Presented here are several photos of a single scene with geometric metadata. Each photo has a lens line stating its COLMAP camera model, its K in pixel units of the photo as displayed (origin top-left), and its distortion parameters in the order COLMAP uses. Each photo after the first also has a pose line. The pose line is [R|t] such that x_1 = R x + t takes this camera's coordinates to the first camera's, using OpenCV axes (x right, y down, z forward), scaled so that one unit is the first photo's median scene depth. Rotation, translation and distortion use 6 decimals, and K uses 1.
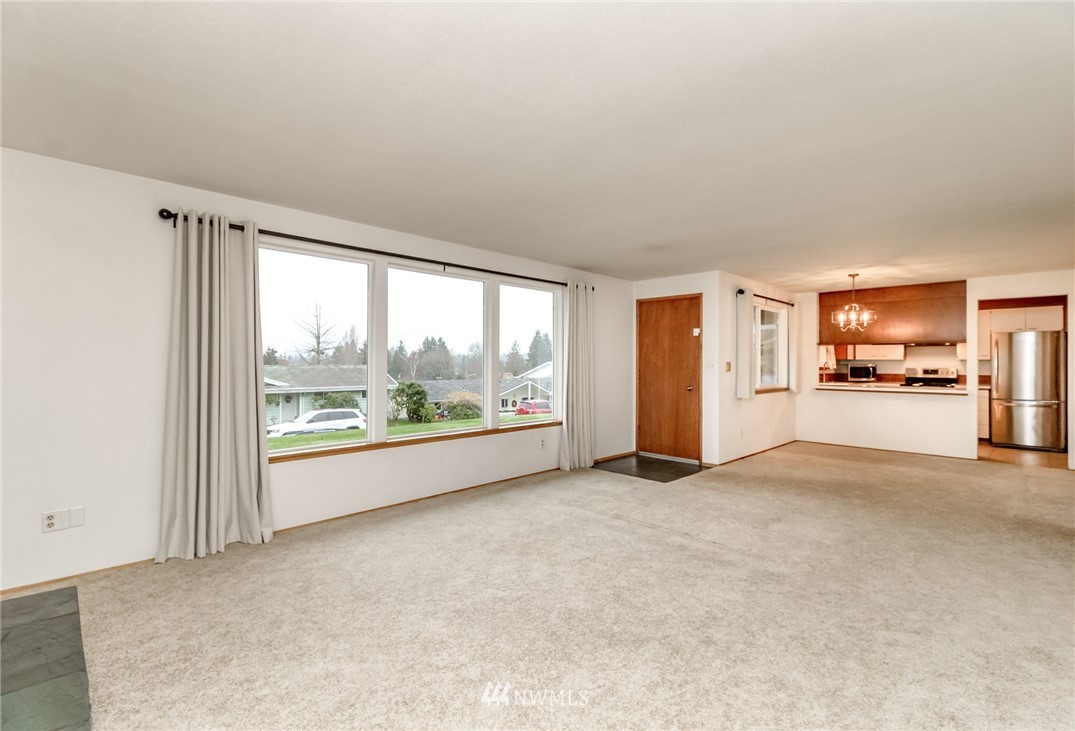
lens RADIAL K [[494.5, 0, 538.6], [0, 494.5, 364.6], [0, 0, 1]] dist [0.003151, -0.004198]
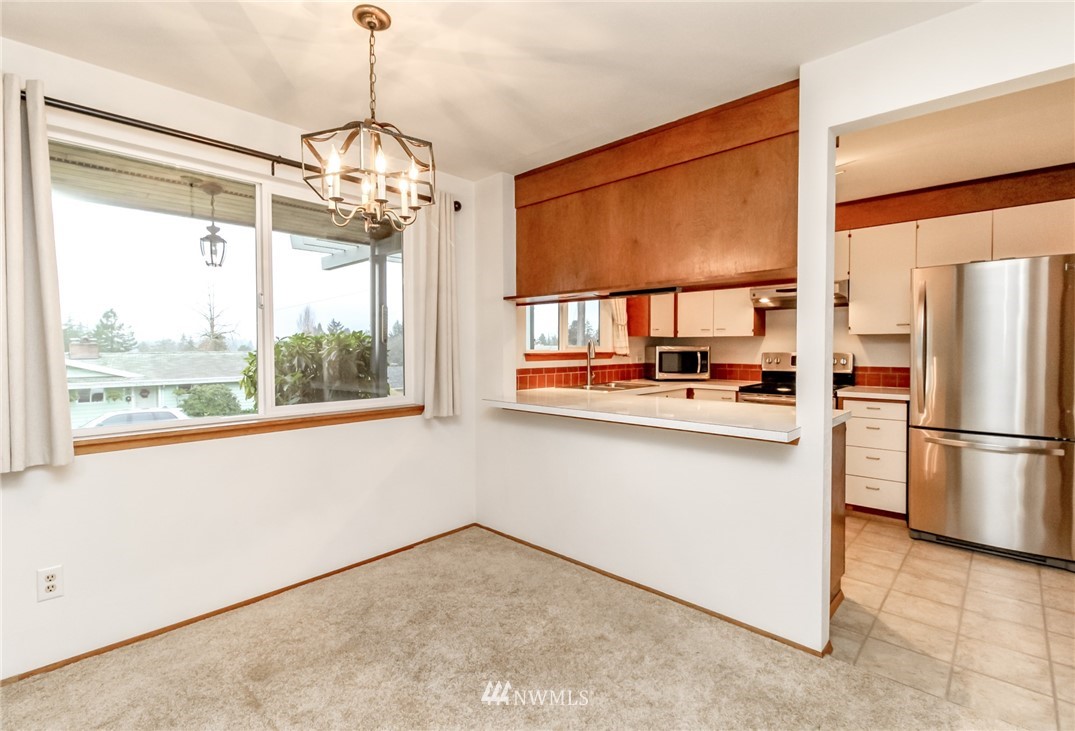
lens RADIAL K [[494.5, 0, 553.4], [0, 494.5, 358.2], [0, 0, 1]] dist [0.003151, -0.004198]
pose [[0.999194, -0.008362, 0.039256, 0.508058], [0.007613, 0.999787, 0.019201, 0.001019], [-0.039408, -0.018887, 0.999045, 0.504932]]
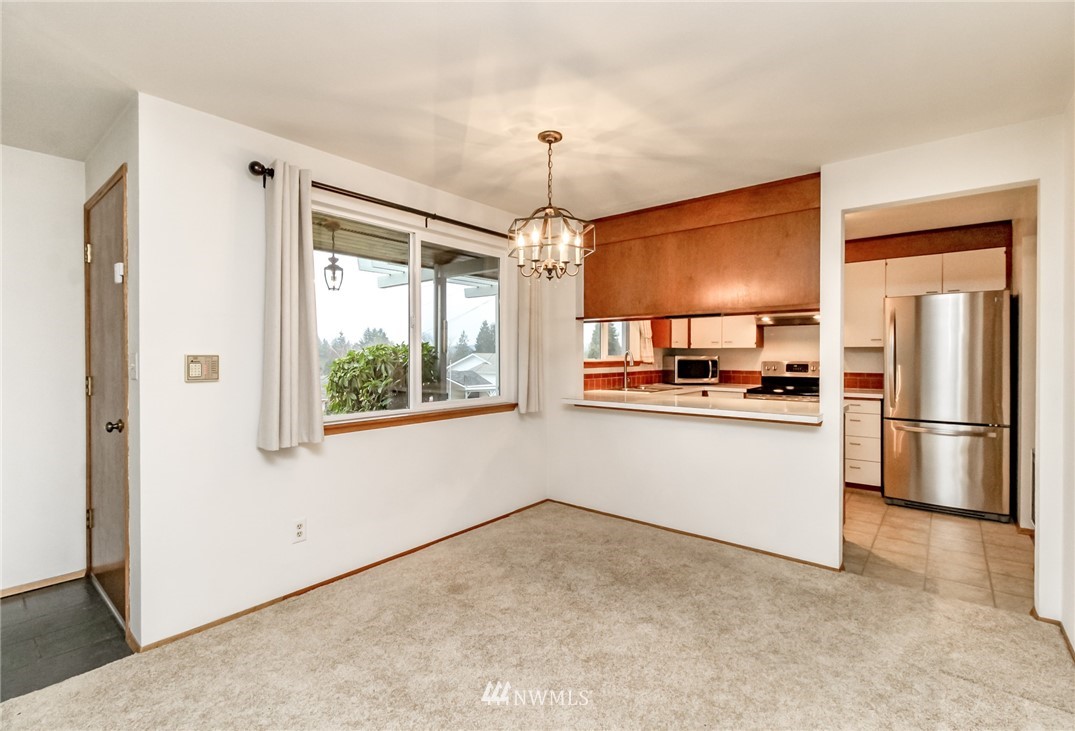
lens RADIAL K [[494.5, 0, 542.0], [0, 494.5, 357.9], [0, 0, 1]] dist [0.003151, -0.004198]
pose [[0.995115, -0.006406, 0.098513, 0.410991], [0.006008, 0.999973, 0.004339, -0.001756], [-0.098538, -0.003726, 0.995126, 0.417075]]
